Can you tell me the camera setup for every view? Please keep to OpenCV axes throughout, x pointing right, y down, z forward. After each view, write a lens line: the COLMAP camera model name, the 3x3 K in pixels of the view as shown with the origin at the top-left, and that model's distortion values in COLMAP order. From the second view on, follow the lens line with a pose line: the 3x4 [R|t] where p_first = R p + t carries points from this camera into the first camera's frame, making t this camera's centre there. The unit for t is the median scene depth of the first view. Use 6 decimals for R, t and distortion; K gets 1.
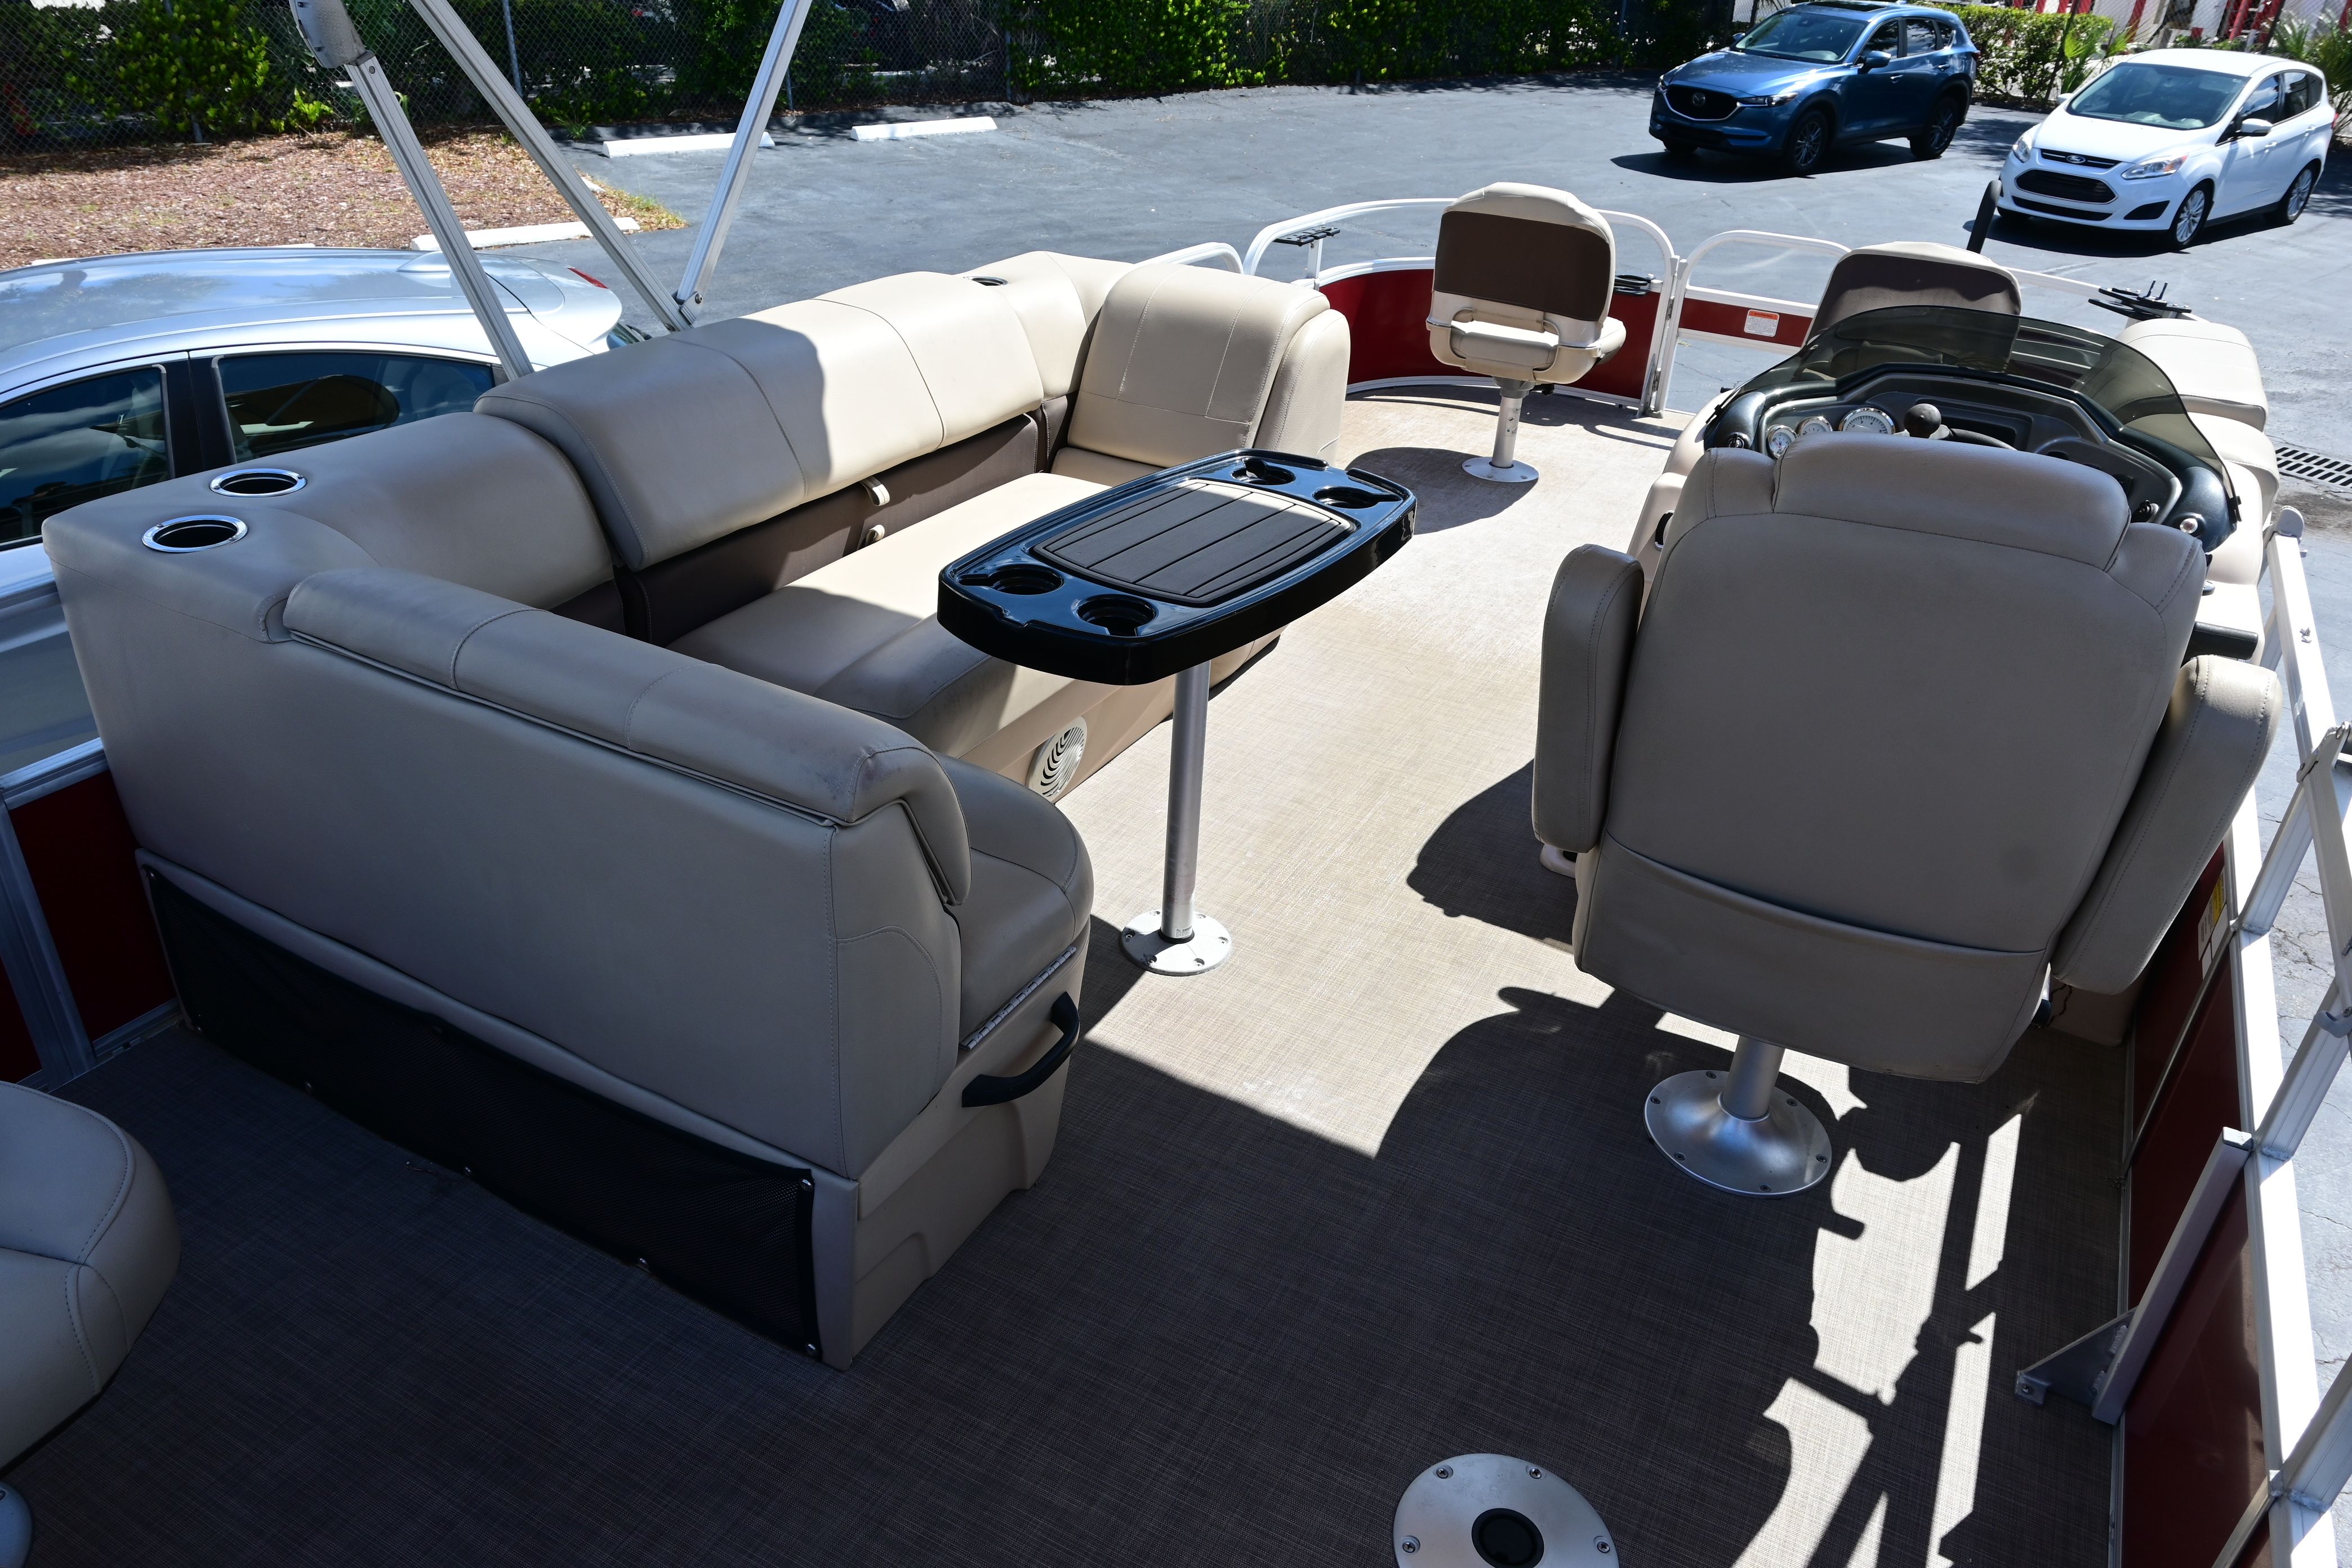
lens RADIAL K [[1601.6, 0, 1174.7], [0, 1601.6, 787.8], [0, 0, 1]] dist [0.001273, -0.004351]
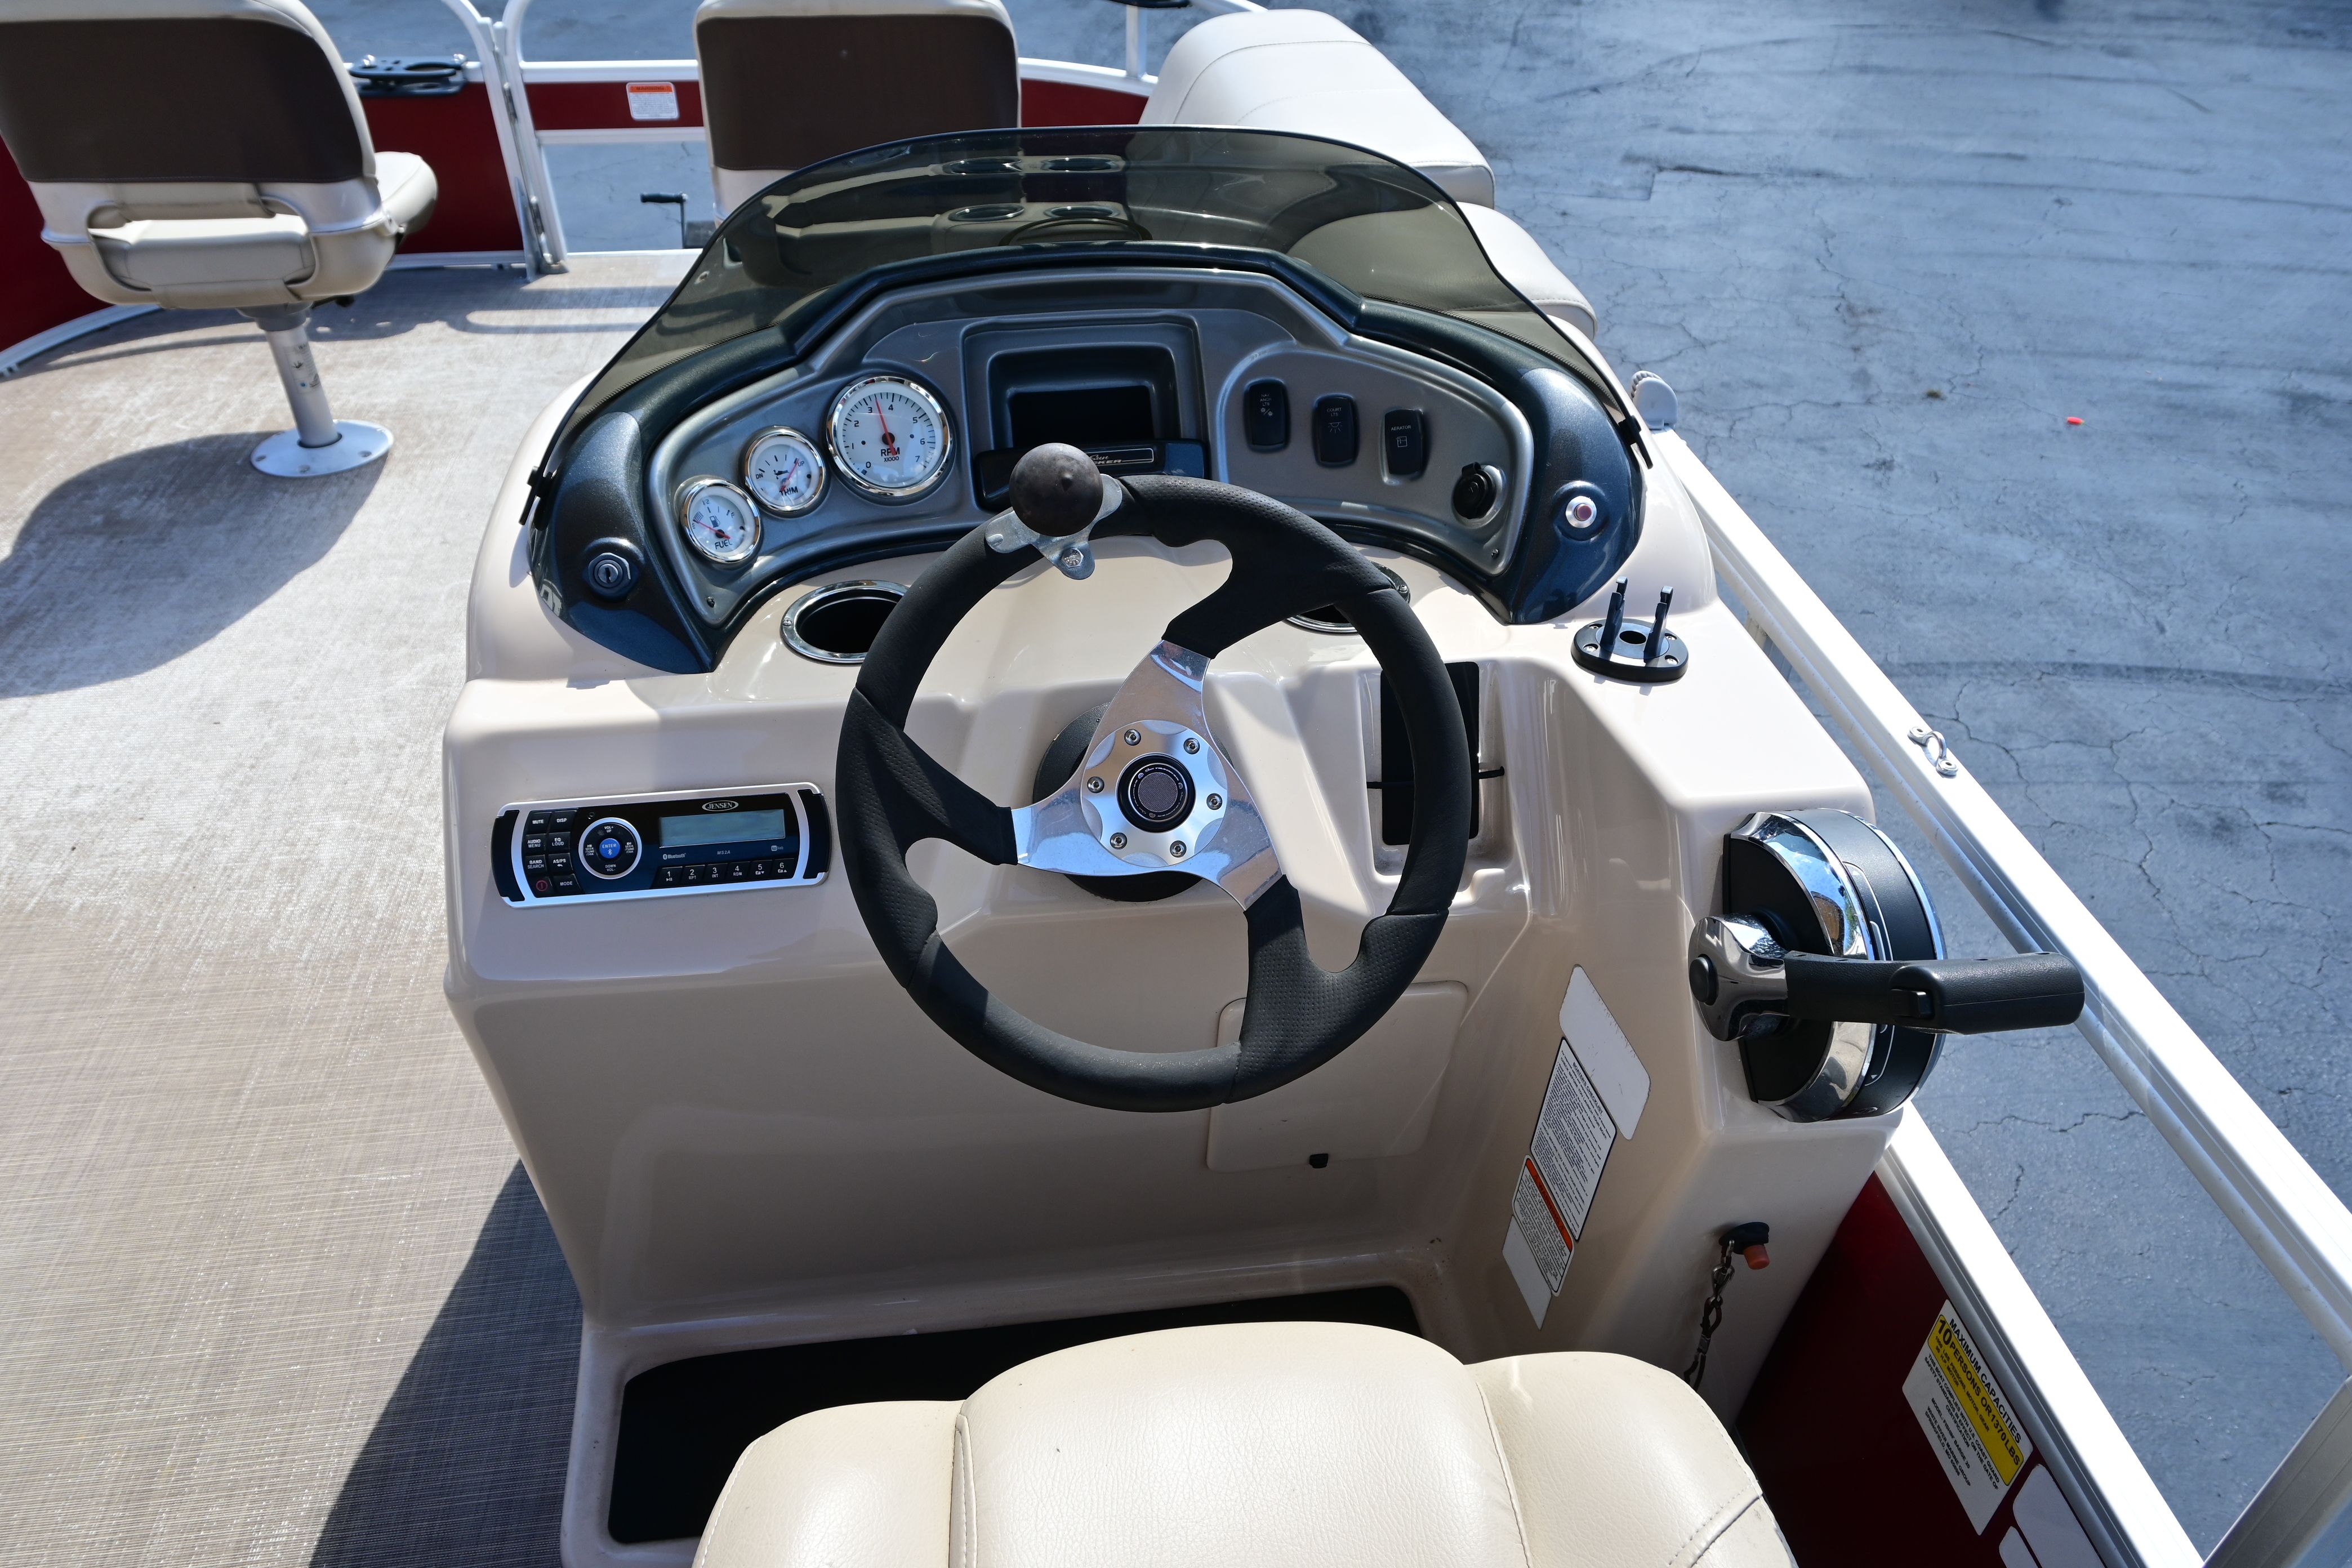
lens RADIAL K [[1616.5, 0, 1175.0], [0, 1616.5, 789.8], [0, 0, 1]] dist [-0.000204, 0.001676]
pose [[0.812582, -0.384140, 0.438346, 0.041916], [0.315477, 0.922262, 0.223401, -0.032822], [-0.490087, -0.043243, 0.870600, 0.090334]]
